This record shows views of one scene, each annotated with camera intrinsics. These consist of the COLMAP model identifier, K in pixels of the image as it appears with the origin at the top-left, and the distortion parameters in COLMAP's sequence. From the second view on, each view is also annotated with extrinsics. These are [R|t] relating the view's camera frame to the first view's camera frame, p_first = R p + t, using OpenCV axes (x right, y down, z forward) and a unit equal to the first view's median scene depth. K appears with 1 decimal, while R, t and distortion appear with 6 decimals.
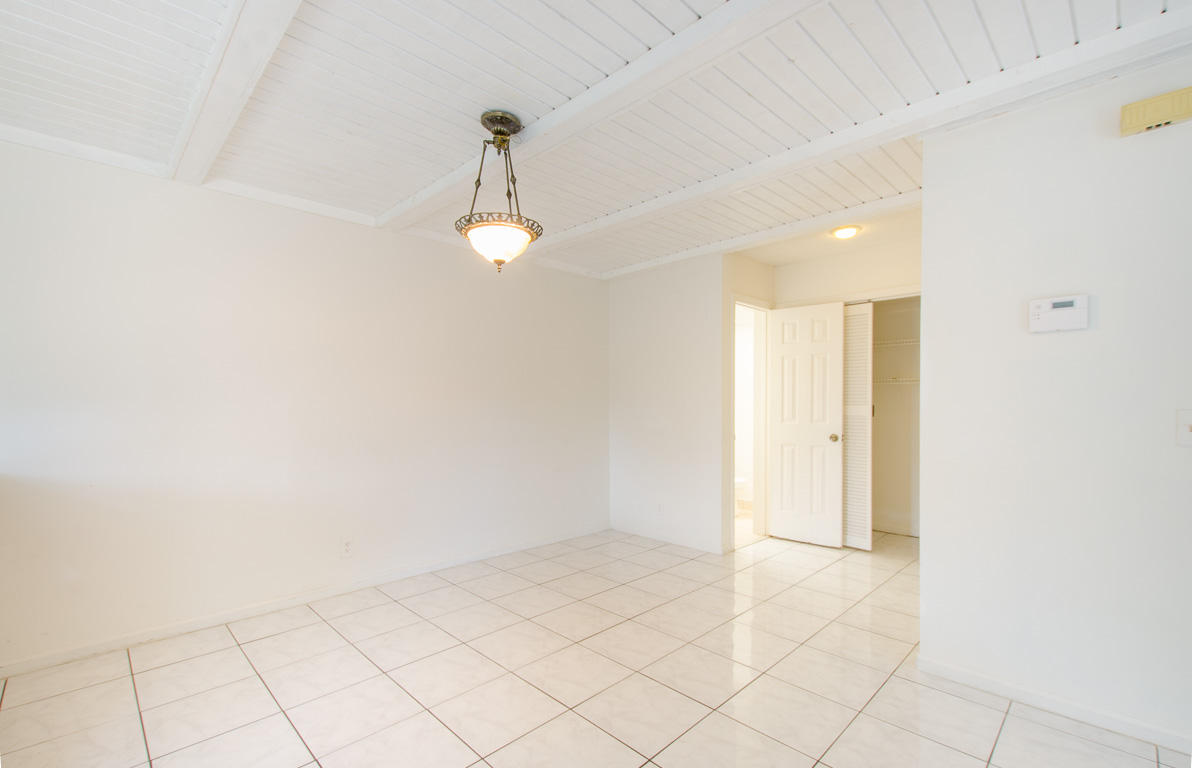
lens RADIAL K [[523.9, 0, 594.1], [0, 523.9, 410.8], [0, 0, 1]] dist [0.001006, 0.000005]
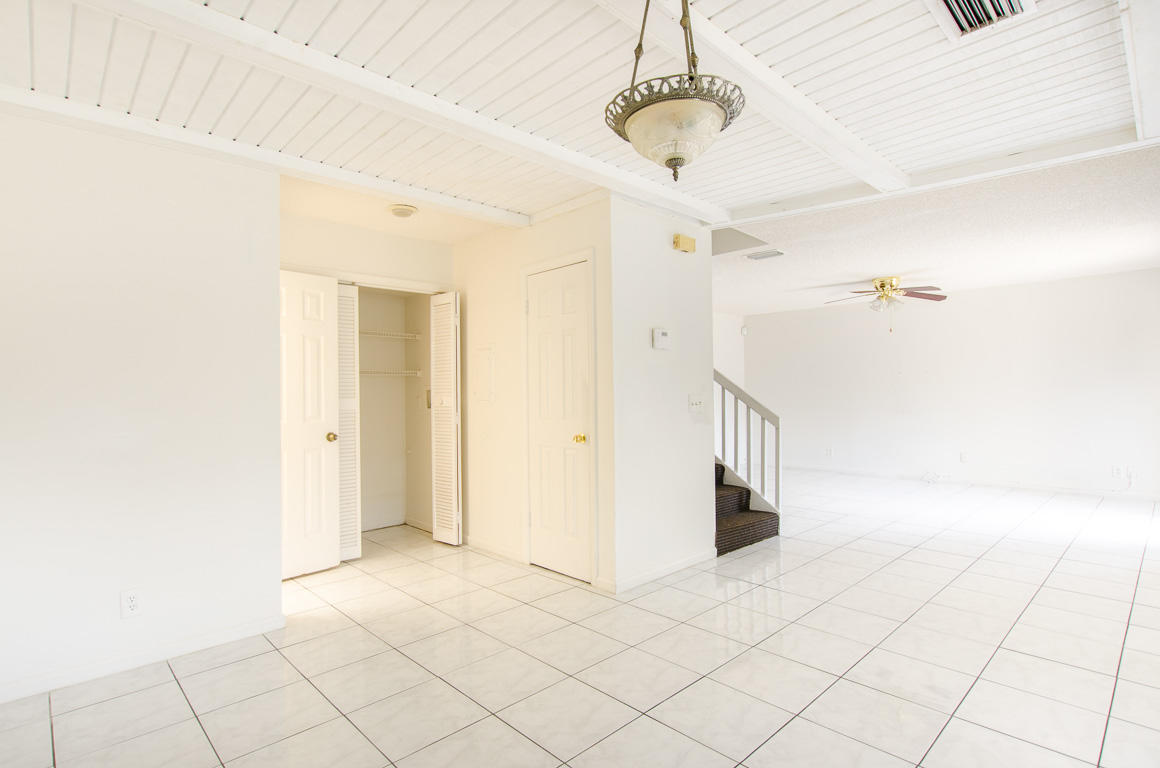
lens RADIAL K [[568.0, 0, 581.9], [0, 568.0, 389.4], [0, 0, 1]] dist [0.028139, -0.000161]
pose [[0.018146, 0.005018, 0.999823, -0.461421], [0.028291, 0.999584, -0.005530, -0.008820], [-0.999435, 0.028386, 0.017996, 0.588277]]
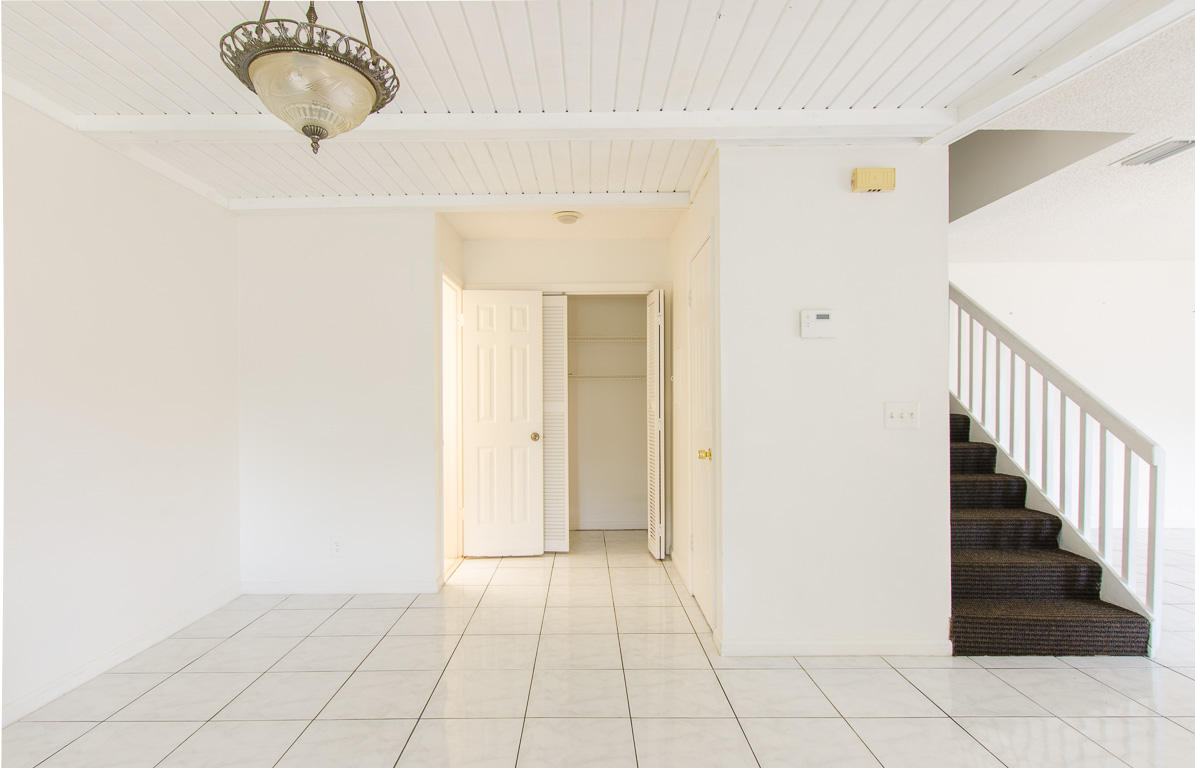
lens RADIAL K [[593.5, 0, 589.1], [0, 593.5, 397.3], [0, 0, 1]] dist [0.010465, -0.000086]
pose [[0.700863, -0.001958, 0.713293, -0.225341], [0.016224, 0.999781, -0.013196, -0.002524], [-0.713111, 0.020821, 0.700742, 0.199788]]
